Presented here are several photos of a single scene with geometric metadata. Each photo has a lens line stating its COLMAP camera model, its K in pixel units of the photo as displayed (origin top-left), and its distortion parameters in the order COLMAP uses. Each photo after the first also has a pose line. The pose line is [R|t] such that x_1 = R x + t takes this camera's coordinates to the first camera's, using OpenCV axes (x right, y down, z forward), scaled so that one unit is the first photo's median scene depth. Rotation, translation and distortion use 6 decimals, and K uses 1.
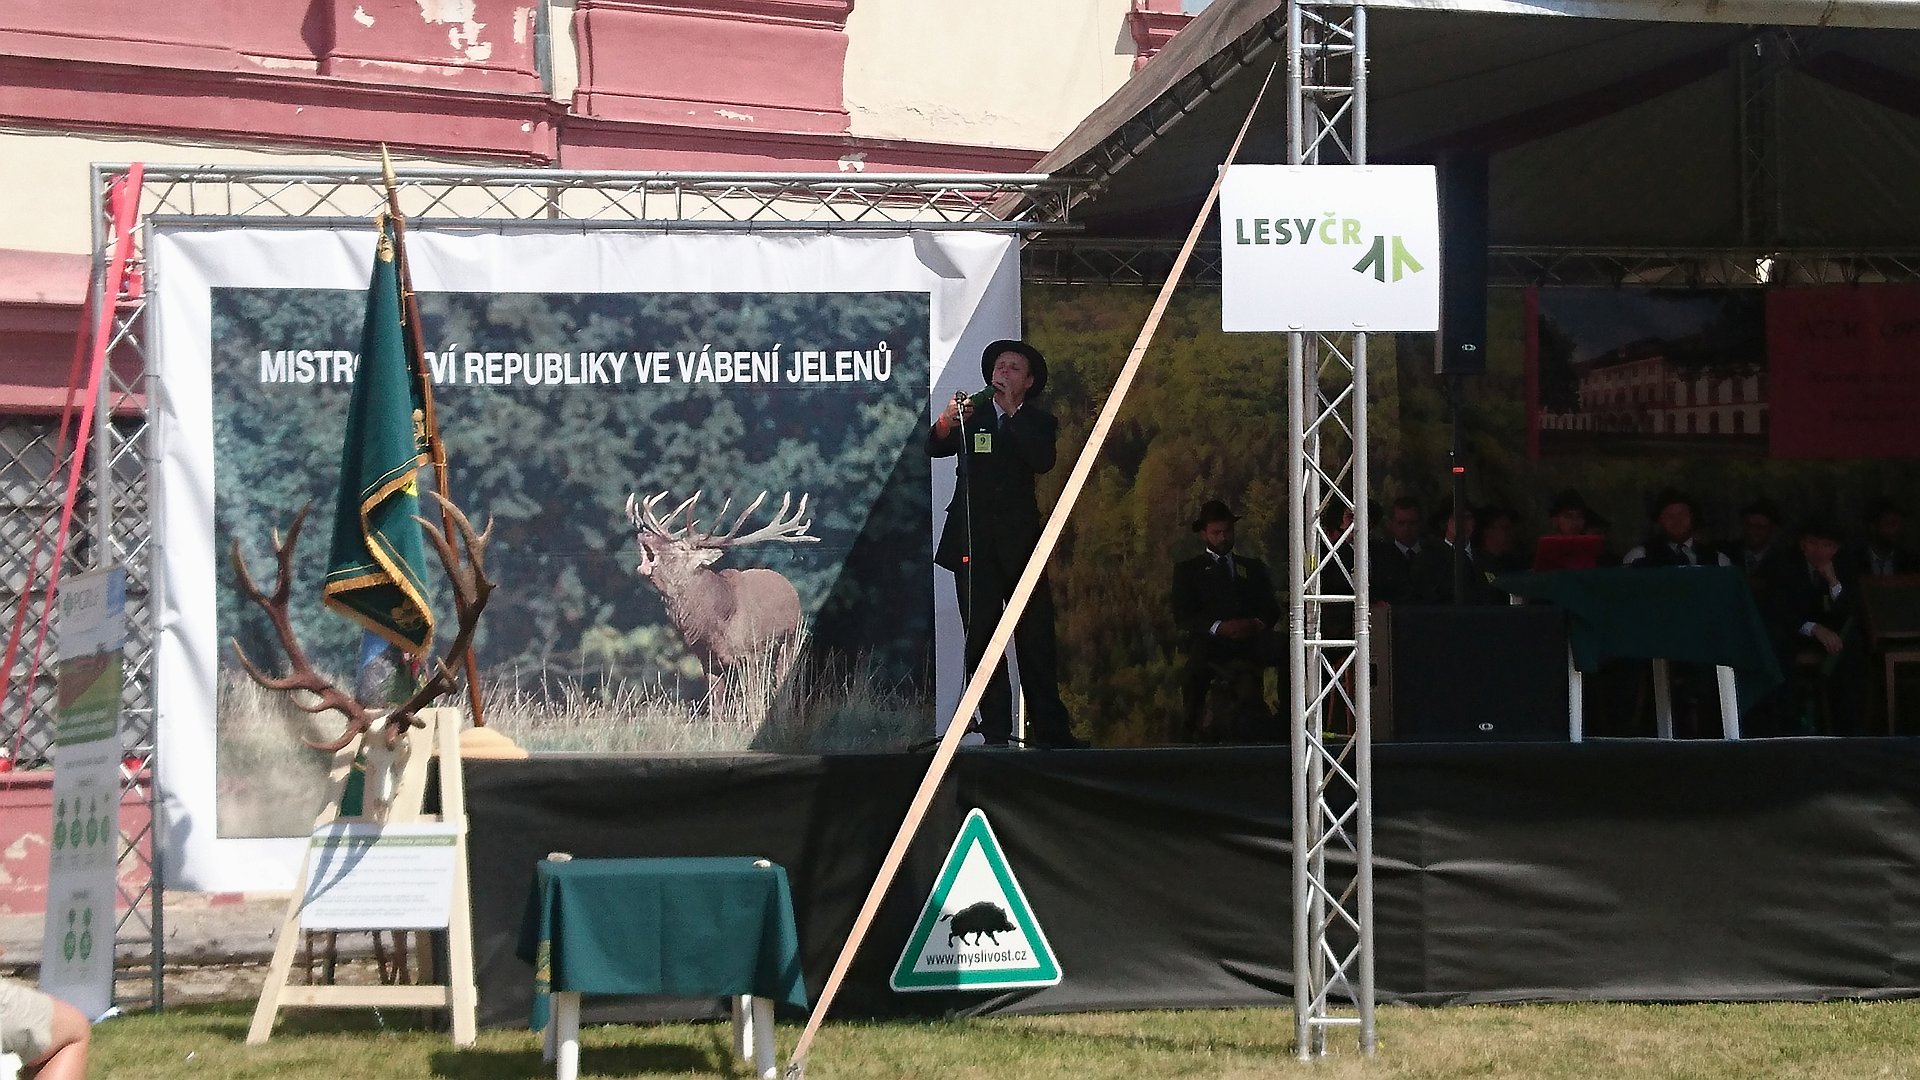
lens RADIAL K [[3164.2, 0, 989.1], [0, 3164.2, 567.5], [0, 0, 1]] dist [0.179157, 0.000000]
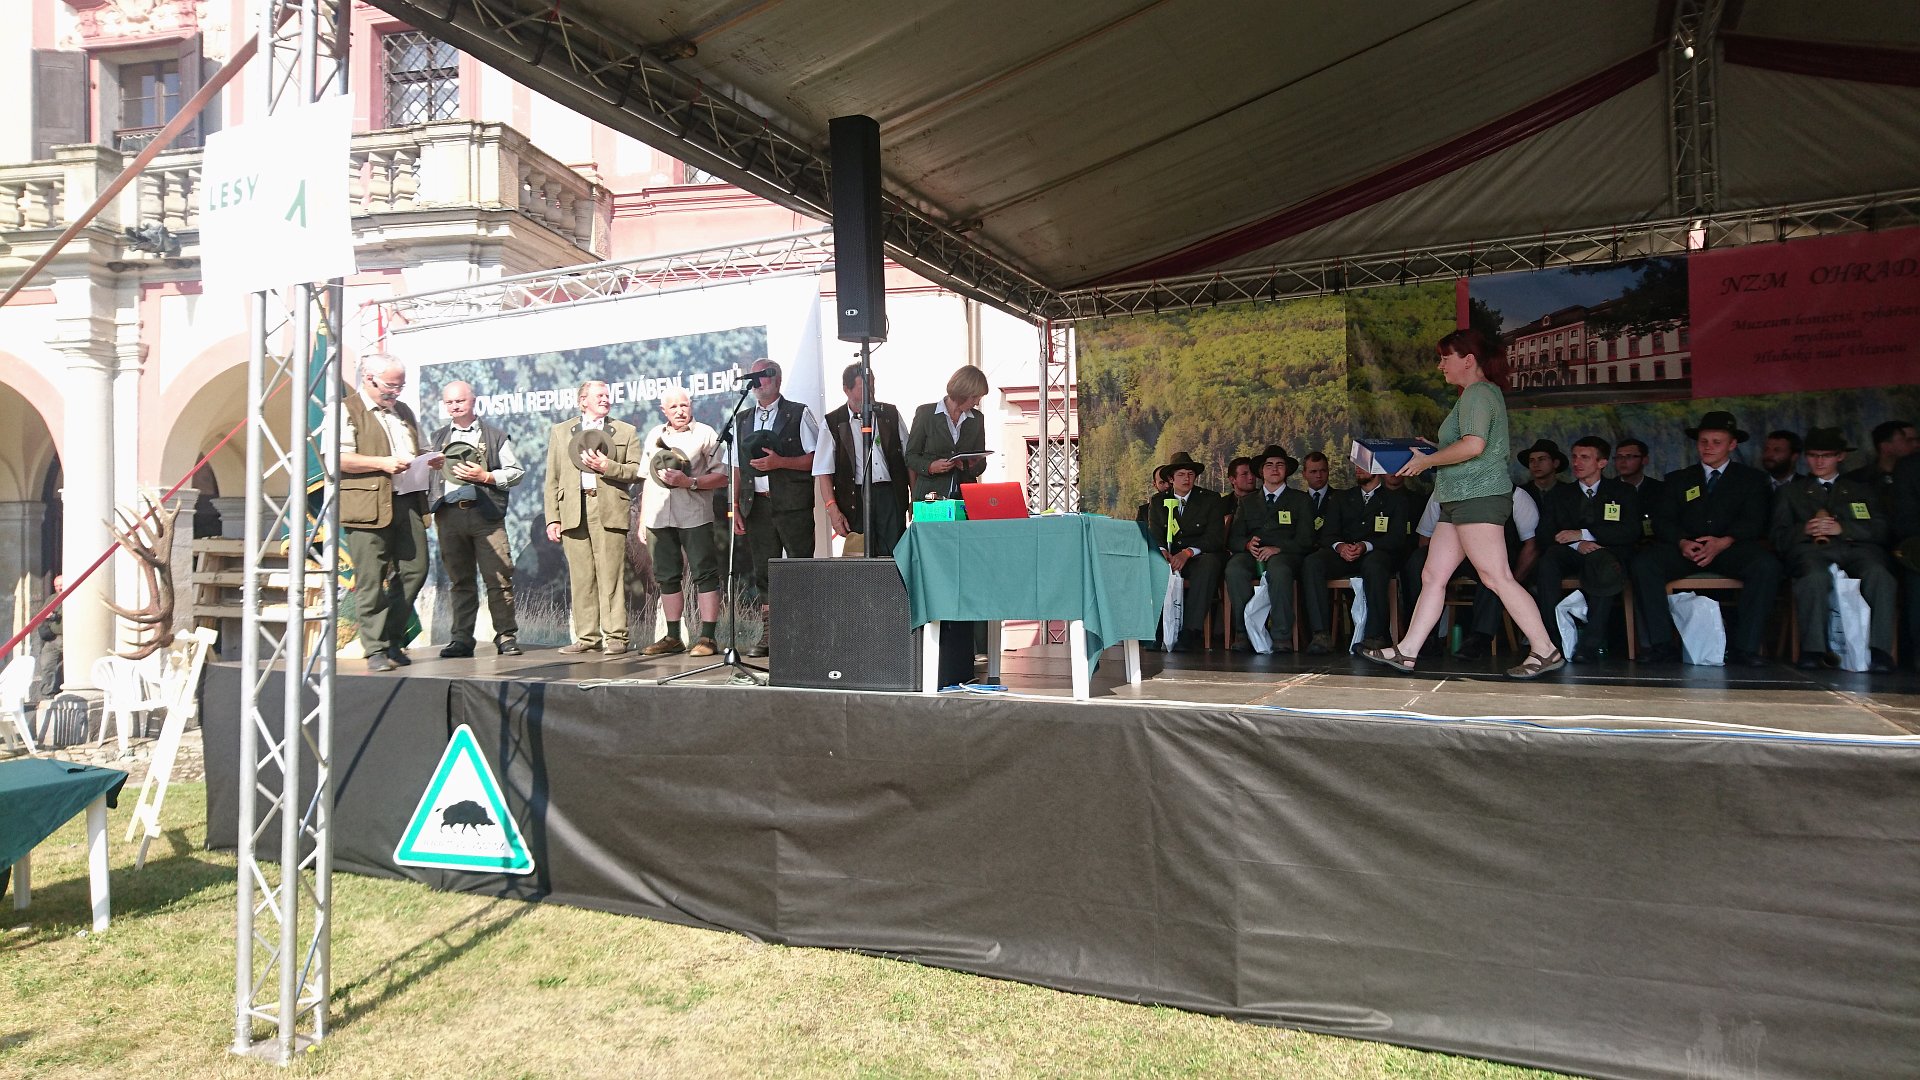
lens RADIAL K [[1172.5, 0, 1002.1], [0, 1172.5, 541.3], [0, 0, 1]] dist [0.062153, -0.046670]
pose [[0.810442, -0.005859, -0.585789, 0.377614], [0.028142, 0.999185, 0.028941, -0.002726], [0.585142, -0.039940, 0.809947, 0.641553]]
